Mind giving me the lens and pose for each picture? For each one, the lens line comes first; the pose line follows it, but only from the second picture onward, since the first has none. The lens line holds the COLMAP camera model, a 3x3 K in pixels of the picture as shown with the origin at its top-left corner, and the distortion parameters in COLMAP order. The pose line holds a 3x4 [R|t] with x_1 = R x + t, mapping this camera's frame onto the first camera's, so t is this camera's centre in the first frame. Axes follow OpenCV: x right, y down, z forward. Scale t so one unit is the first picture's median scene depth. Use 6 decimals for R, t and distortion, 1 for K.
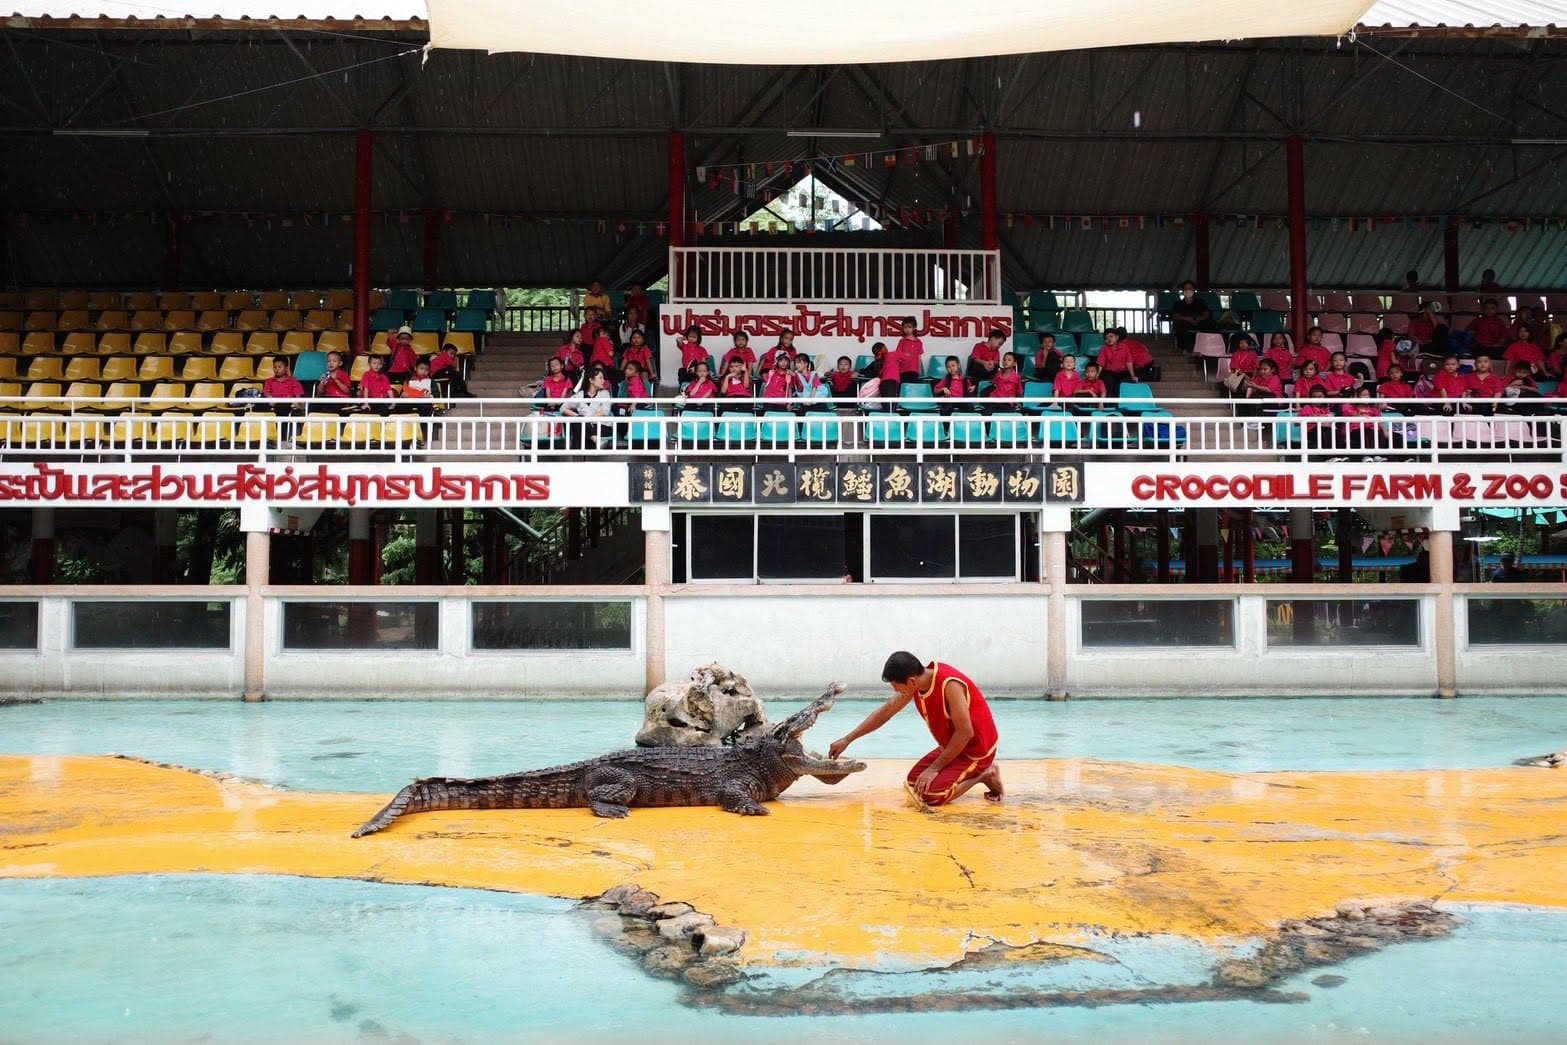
lens RADIAL K [[1293.7, 0, 783.4], [0, 1293.7, 518.4], [0, 0, 1]] dist [0.033740, -0.003792]
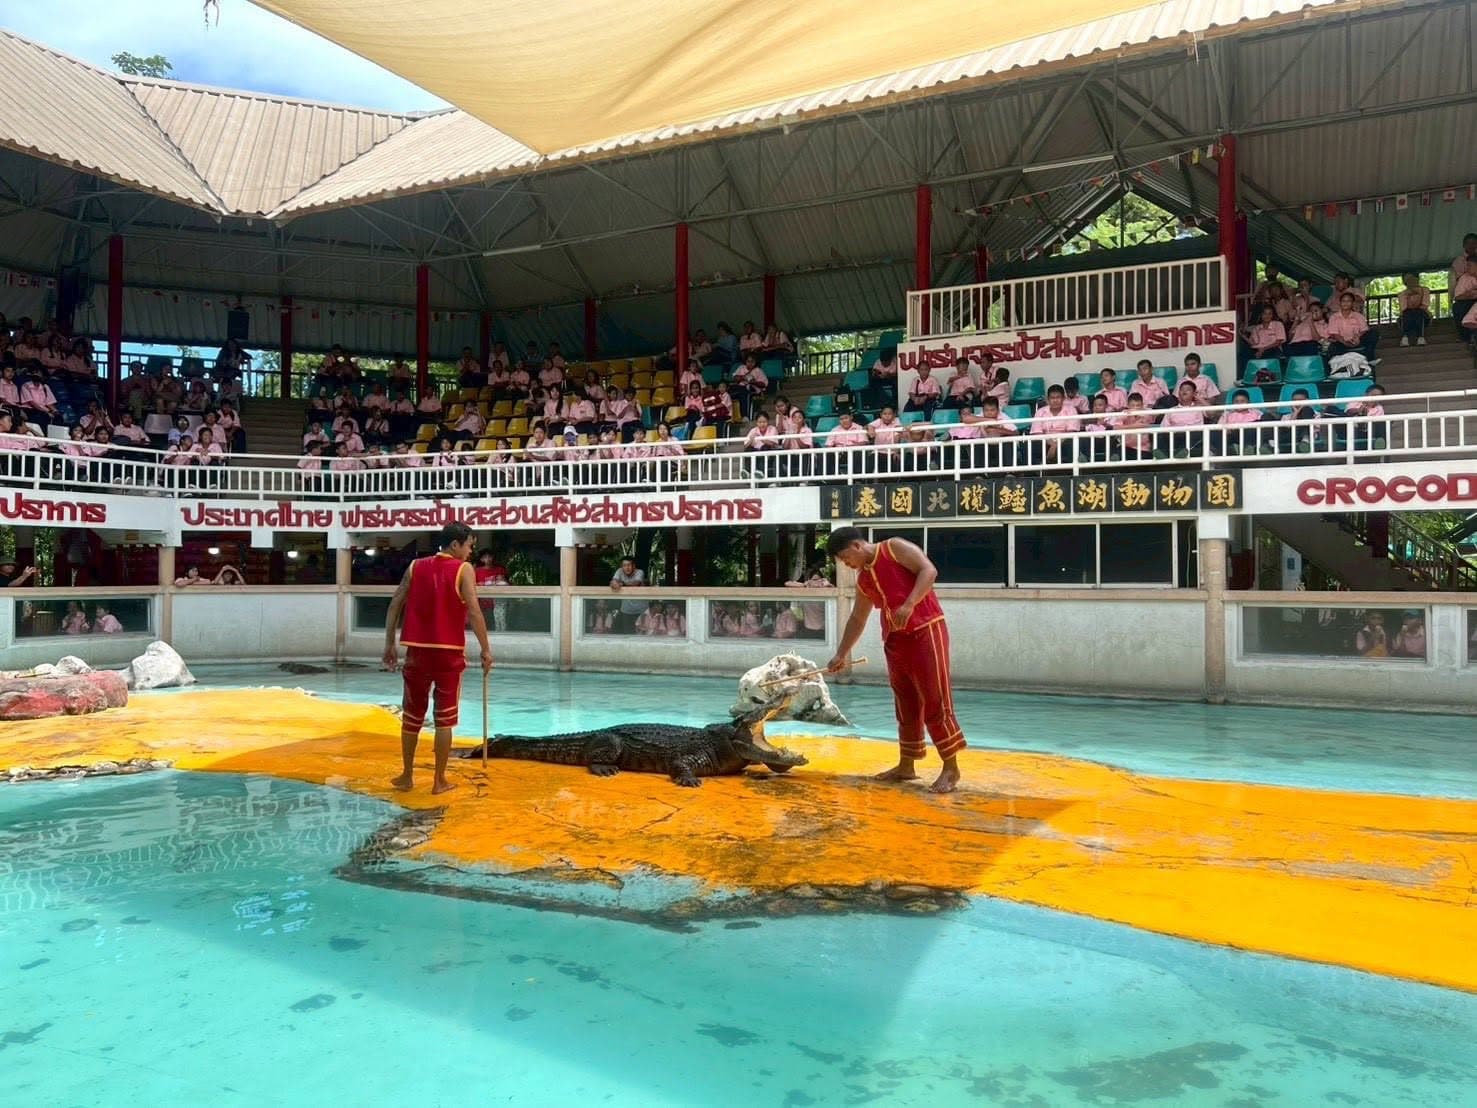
lens RADIAL K [[1165.8, 0, 725.4], [0, 1165.8, 582.4], [0, 0, 1]] dist [0.096095, -0.027799]
pose [[0.886422, 0.004884, -0.462853, 0.301412], [0.016240, 0.999001, 0.041644, -0.000479], [0.462593, -0.044431, 0.885457, 0.003593]]
